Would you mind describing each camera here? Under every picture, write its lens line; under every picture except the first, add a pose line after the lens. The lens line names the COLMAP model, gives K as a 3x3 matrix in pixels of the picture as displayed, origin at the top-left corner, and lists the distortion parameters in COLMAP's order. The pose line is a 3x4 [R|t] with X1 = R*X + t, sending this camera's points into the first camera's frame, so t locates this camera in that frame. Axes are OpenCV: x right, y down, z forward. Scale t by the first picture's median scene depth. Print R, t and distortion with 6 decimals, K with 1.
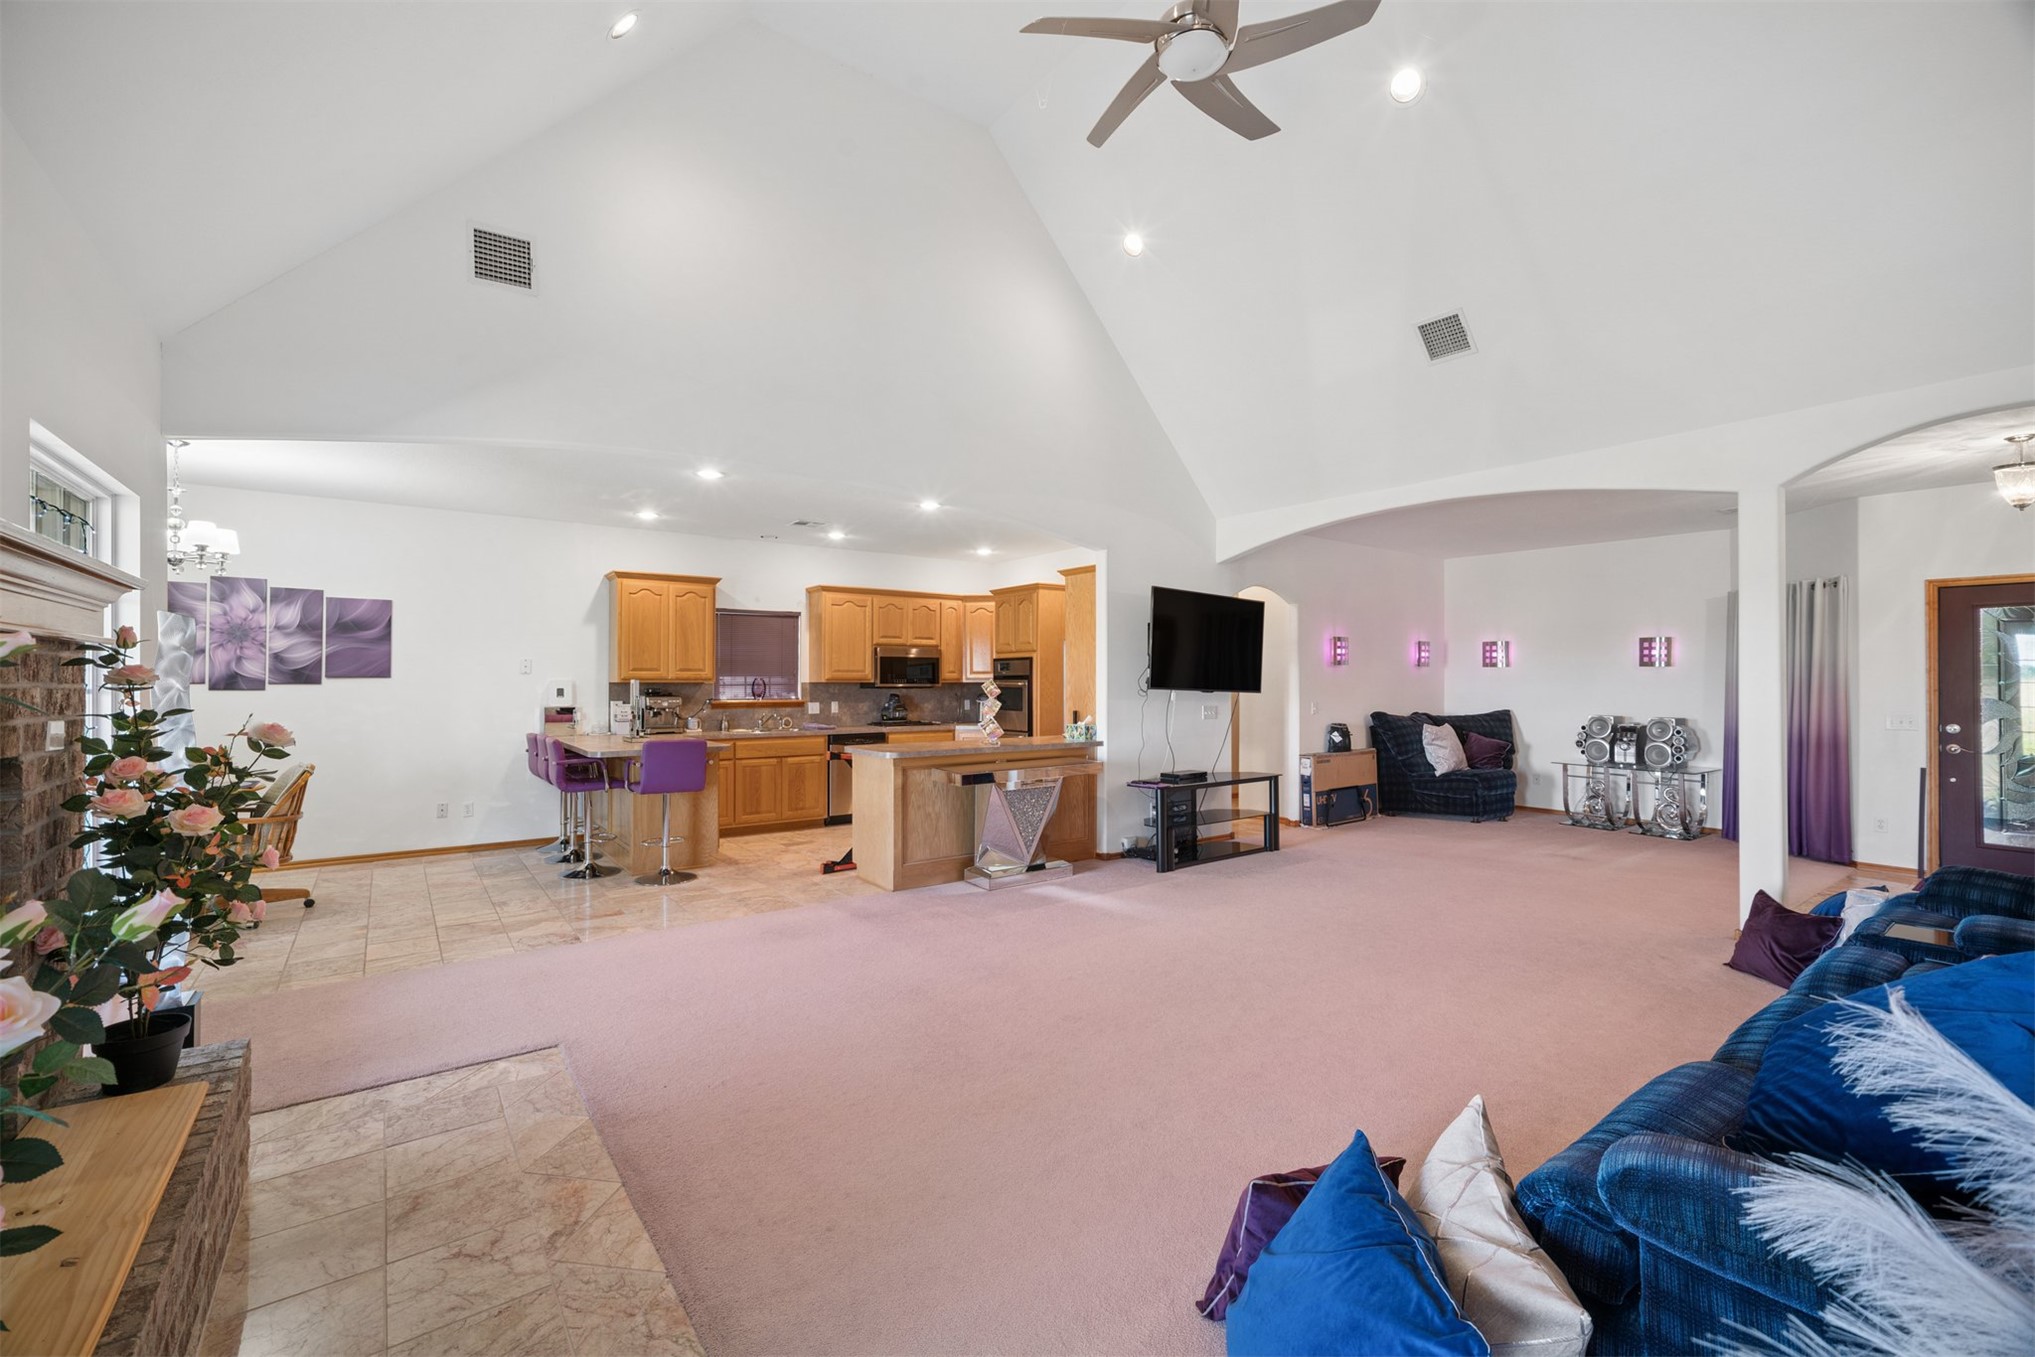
lens RADIAL K [[847.4, 0, 1003.7], [0, 847.4, 669.4], [0, 0, 1]] dist [-0.022313, 0.010467]
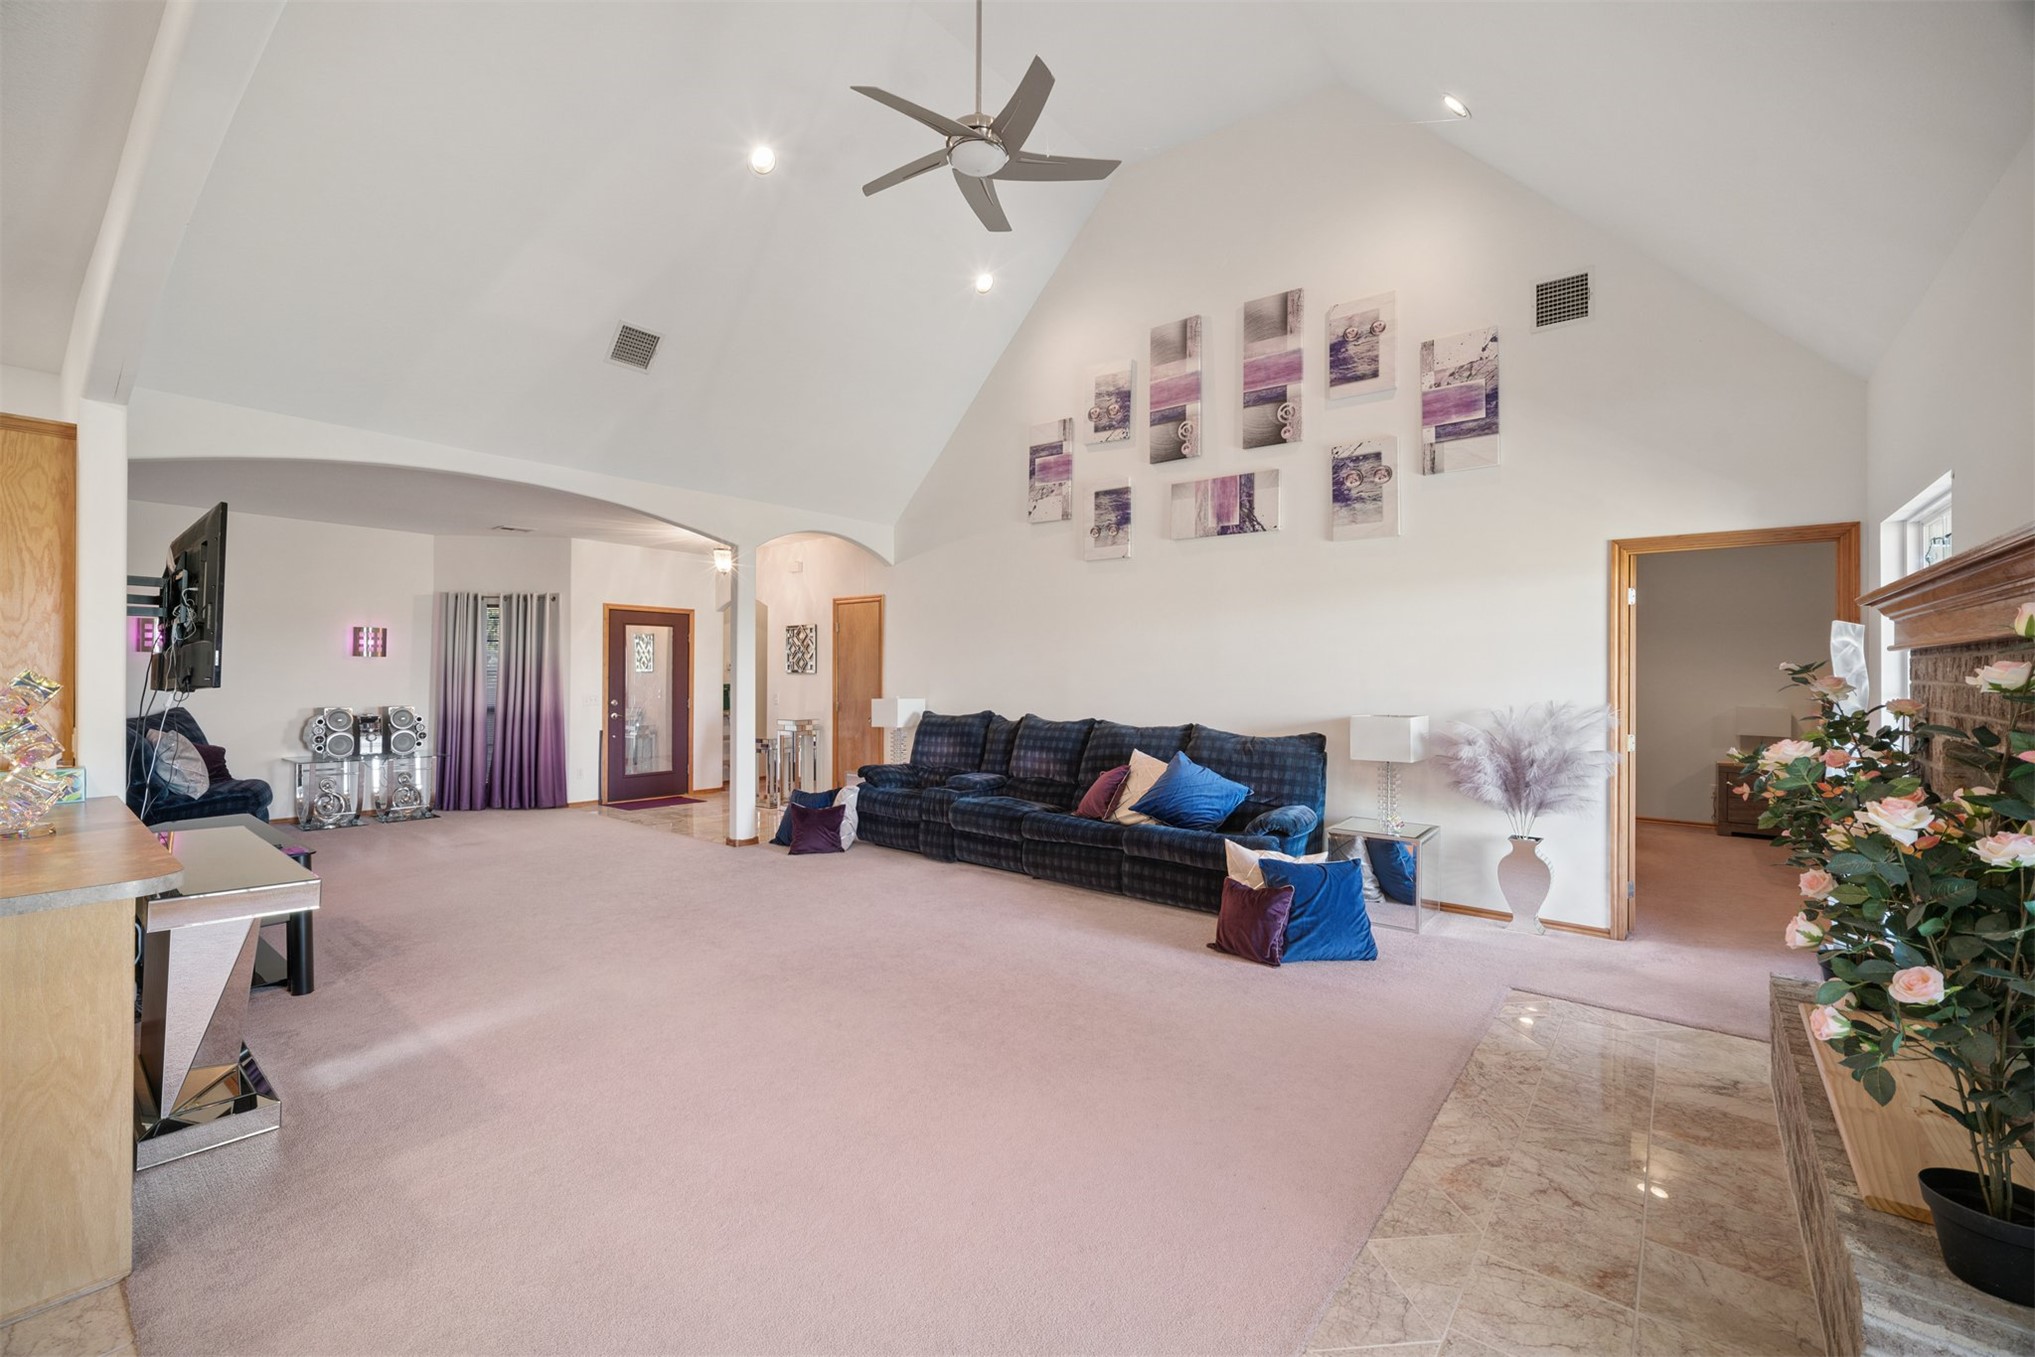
lens RADIAL K [[847.4, 0, 1003.7], [0, 847.4, 669.4], [0, 0, 1]] dist [-0.022313, 0.010467]
pose [[-0.250838, 0.000885, 0.968029, -0.388926], [-0.016671, 0.999847, -0.005234, 0.004575], [-0.967885, -0.017451, -0.250785, 0.513076]]
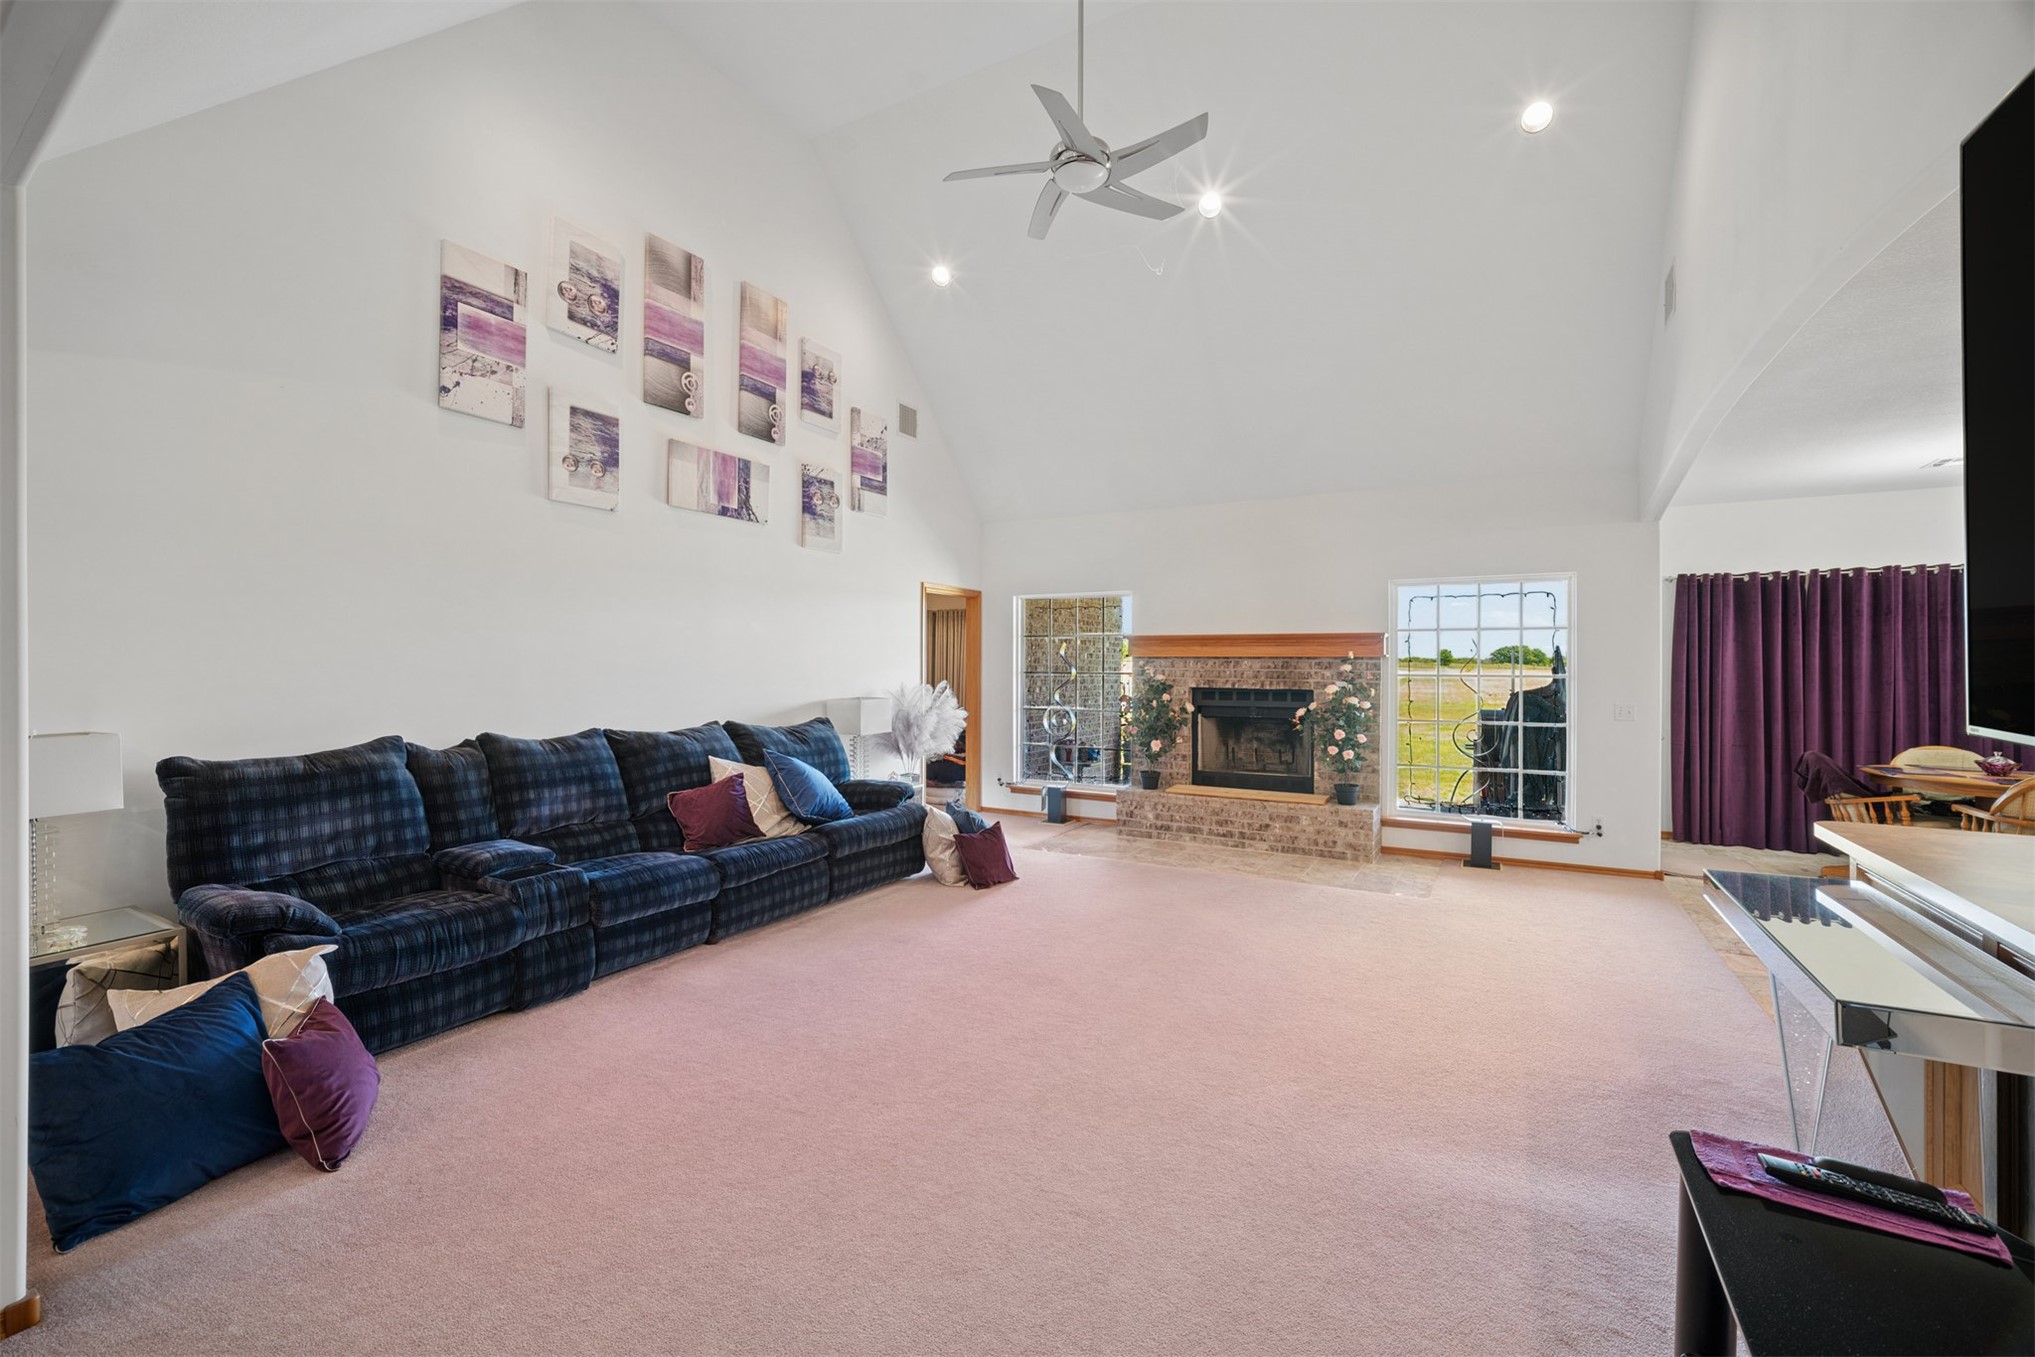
lens RADIAL K [[847.4, 0, 1003.7], [0, 847.4, 669.4], [0, 0, 1]] dist [-0.022313, 0.010467]
pose [[-0.919347, -0.003062, -0.393435, 0.340863], [-0.000756, 0.999982, -0.006014, 0.008672], [0.393447, -0.005231, -0.919333, 0.864326]]
